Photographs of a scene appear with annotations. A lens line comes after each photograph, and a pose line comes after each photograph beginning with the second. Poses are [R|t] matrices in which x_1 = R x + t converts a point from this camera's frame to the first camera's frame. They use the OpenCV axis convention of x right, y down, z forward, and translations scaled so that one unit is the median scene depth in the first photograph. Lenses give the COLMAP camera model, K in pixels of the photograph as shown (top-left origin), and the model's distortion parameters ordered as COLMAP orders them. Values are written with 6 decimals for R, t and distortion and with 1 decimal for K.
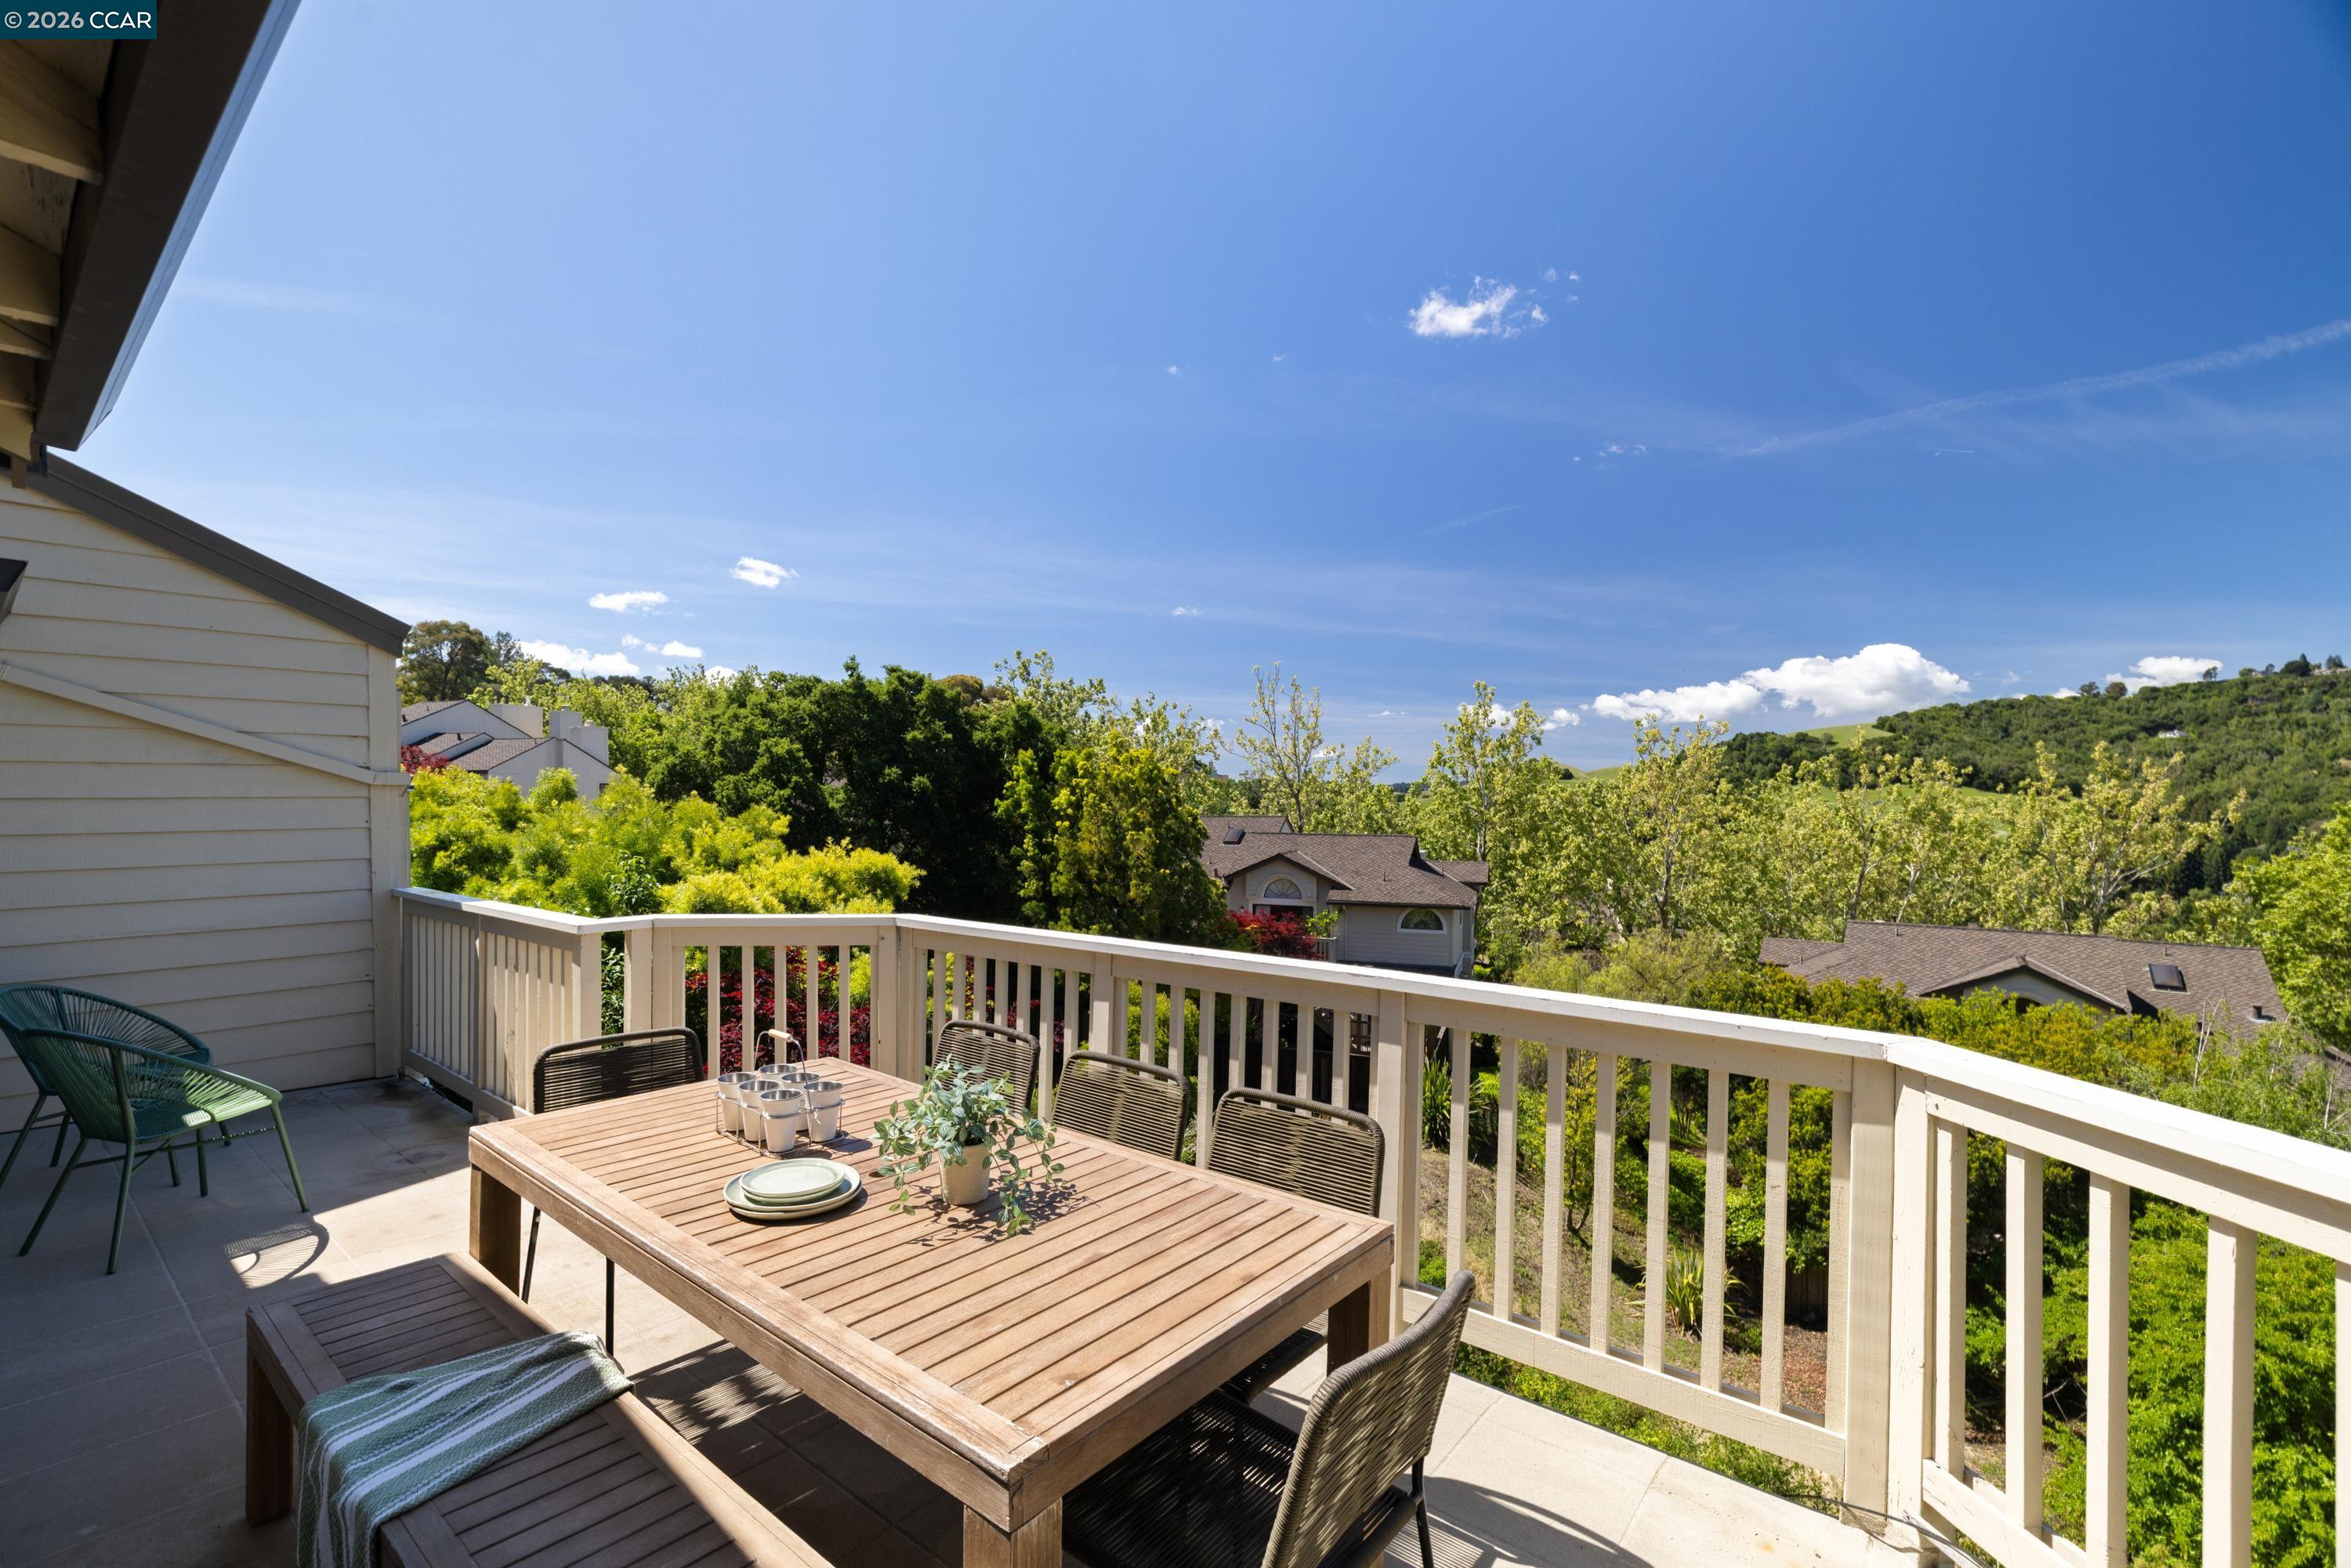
lens RADIAL K [[1015.3, 0, 1174.1], [0, 1015.3, 816.0], [0, 0, 1]] dist [0.003773, -0.000673]
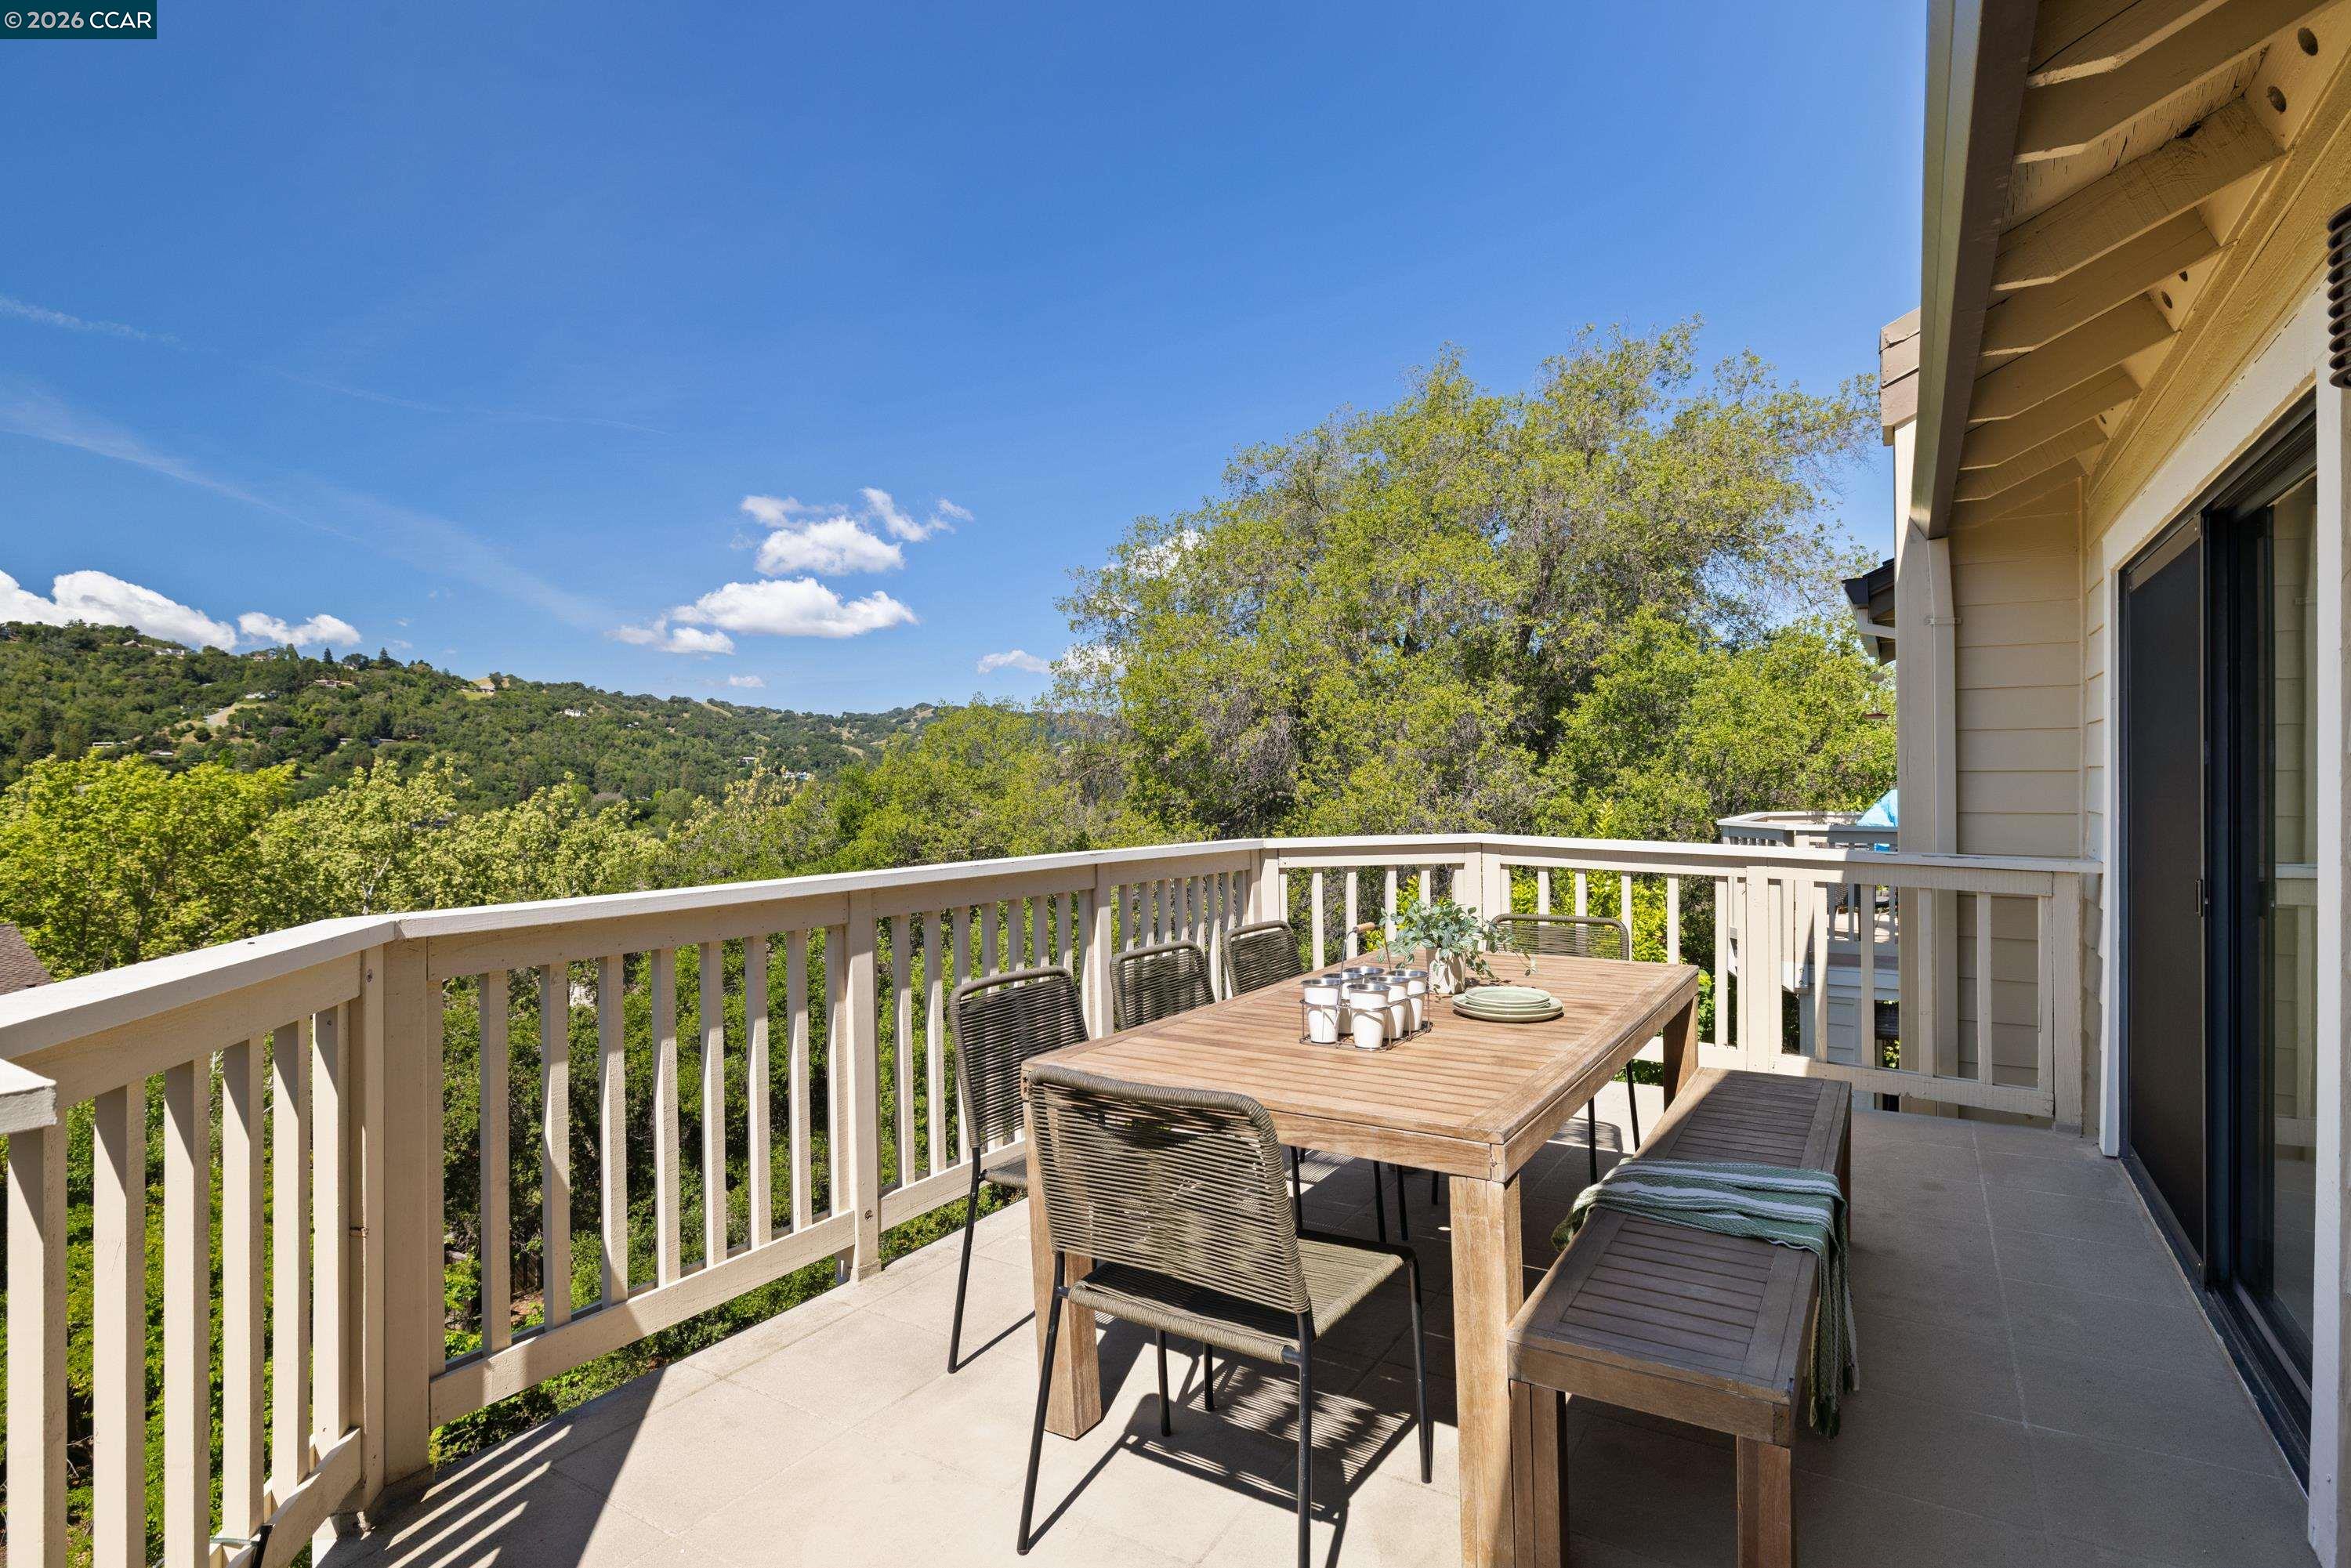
lens RADIAL K [[1175.3, 0, 1163.3], [0, 1175.3, 769.4], [0, 0, 1]] dist [0.003548, -0.002575]
pose [[-0.120295, 0.000882, 0.992738, -0.083319], [0.014555, 0.999894, 0.000875, 0.004207], [-0.992631, 0.014554, -0.120296, 0.076893]]
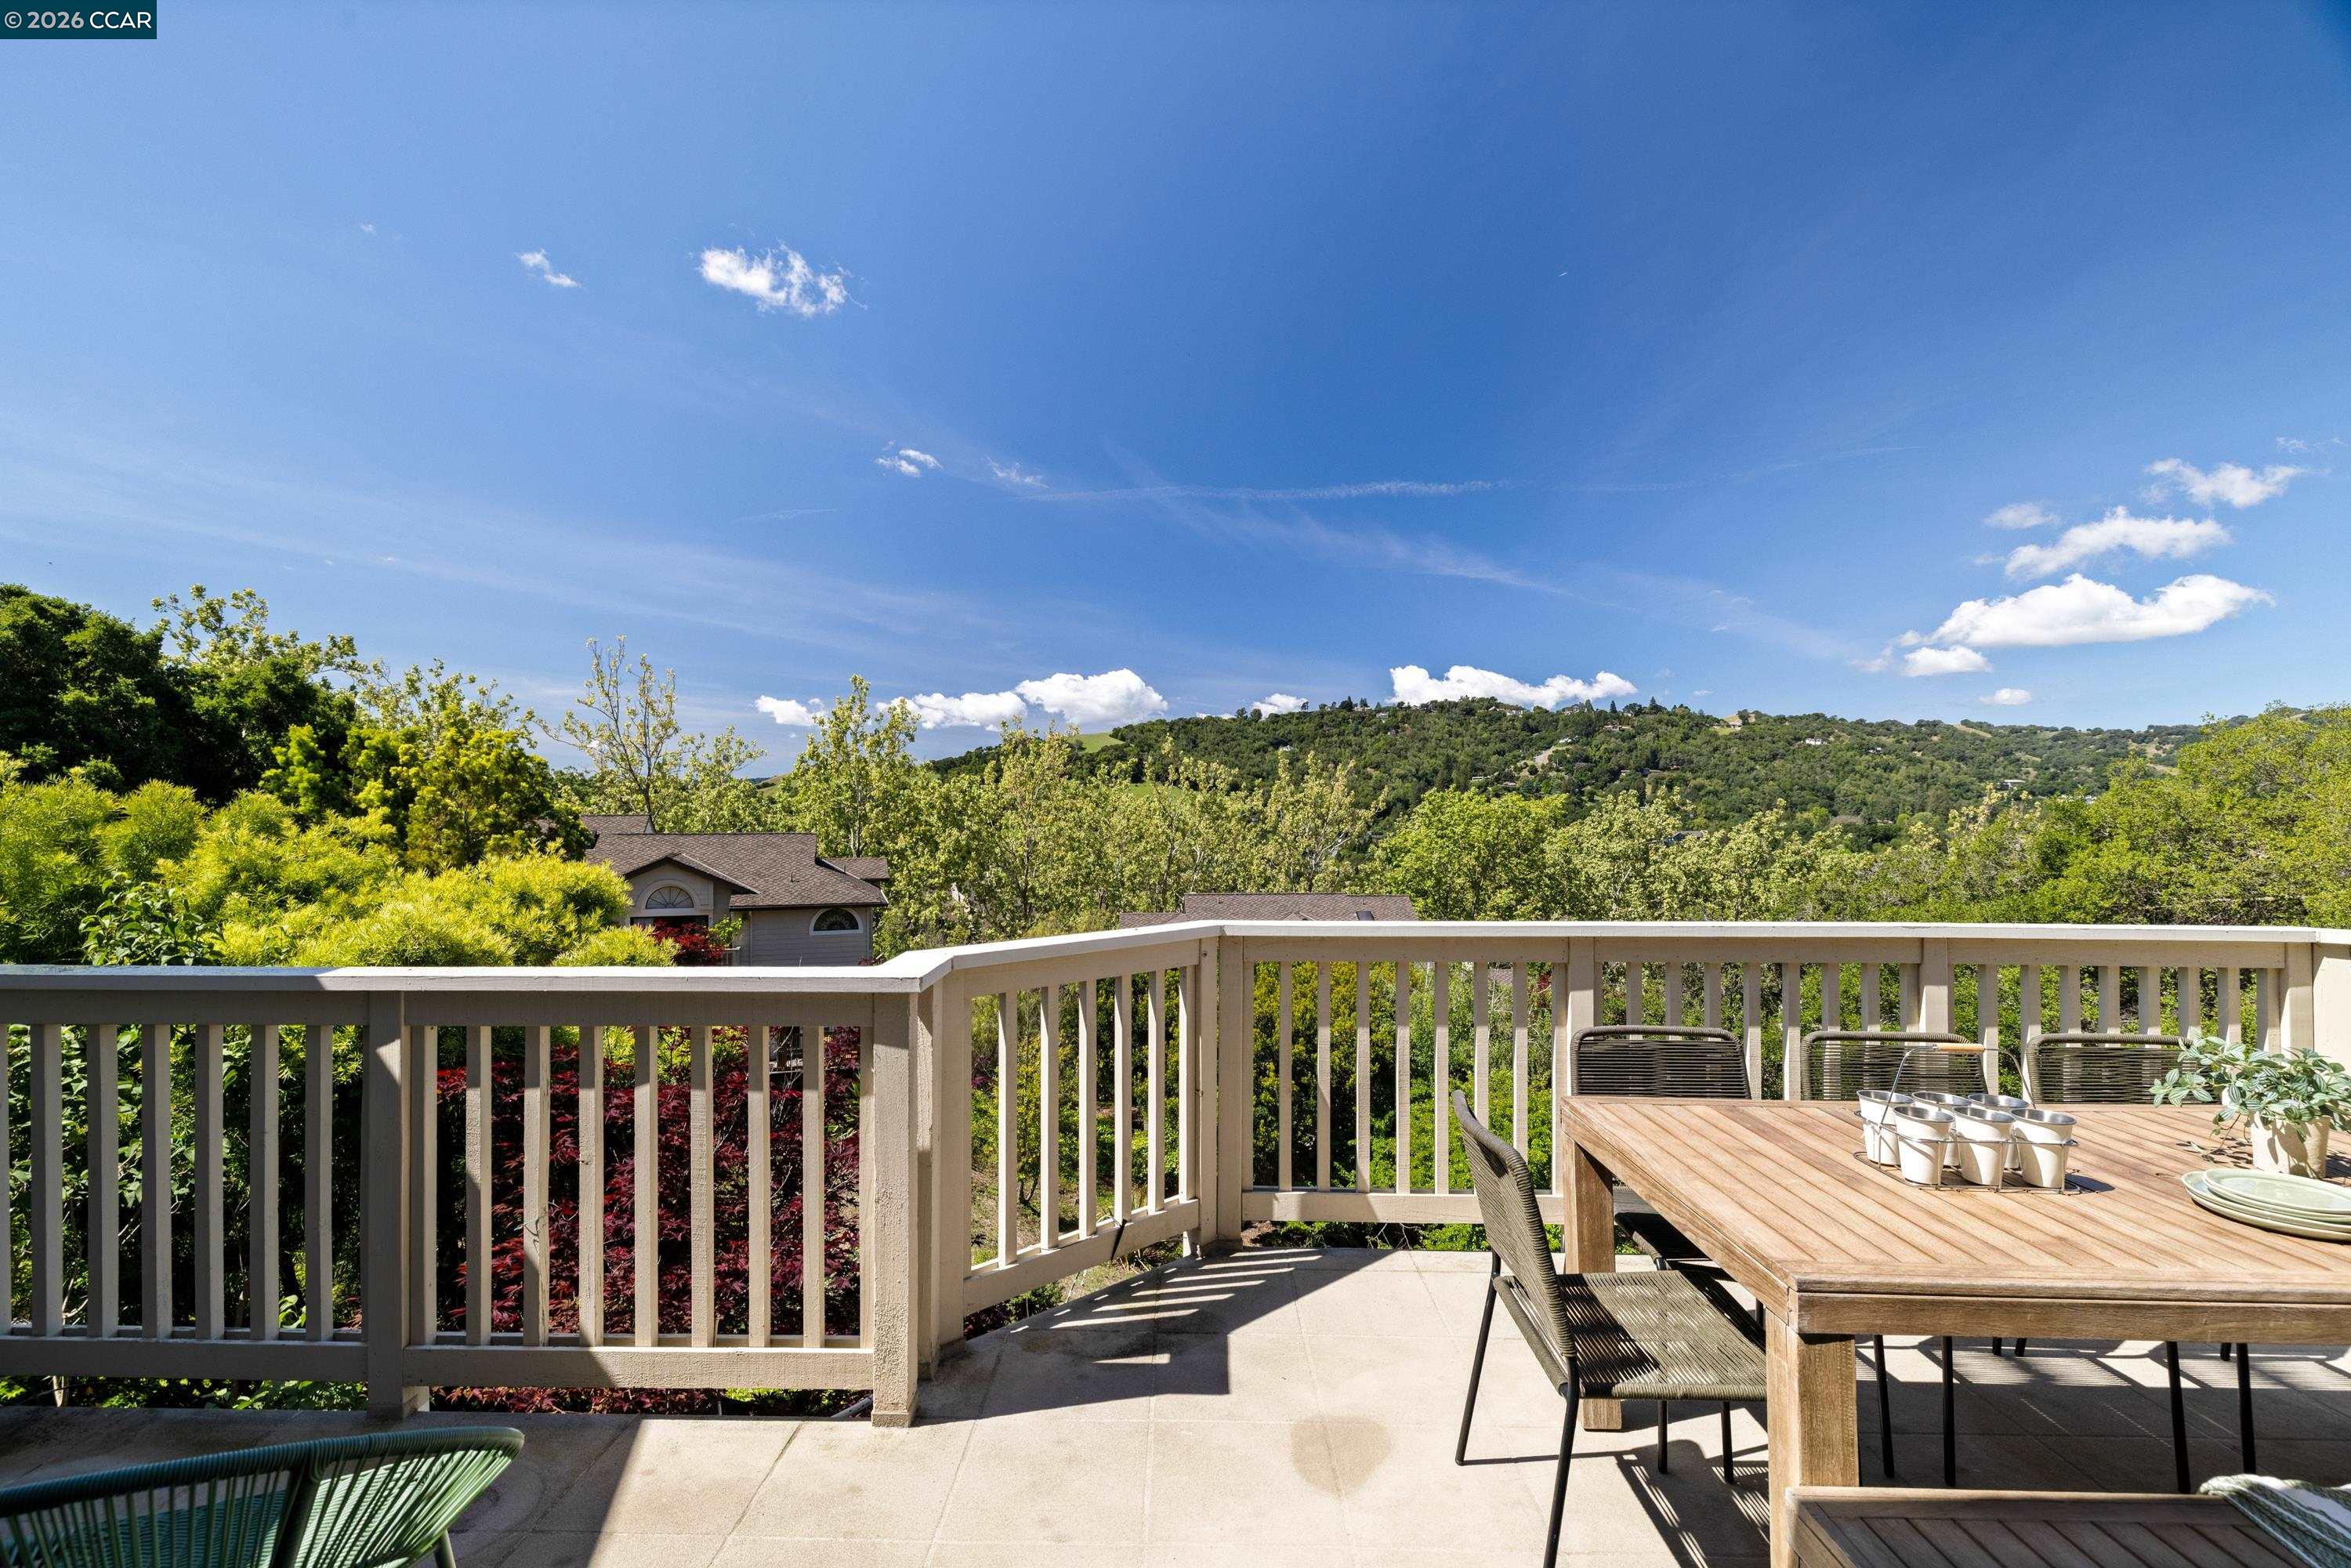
lens RADIAL K [[1015.3, 0, 1162.0], [0, 1015.3, 815.0], [0, 0, 1]] dist [0.003773, -0.000673]
pose [[0.792686, -0.014125, 0.609467, -0.079707], [0.013143, 0.999895, 0.006080, 0.001315], [-0.609489, 0.003190, 0.792788, 0.044166]]
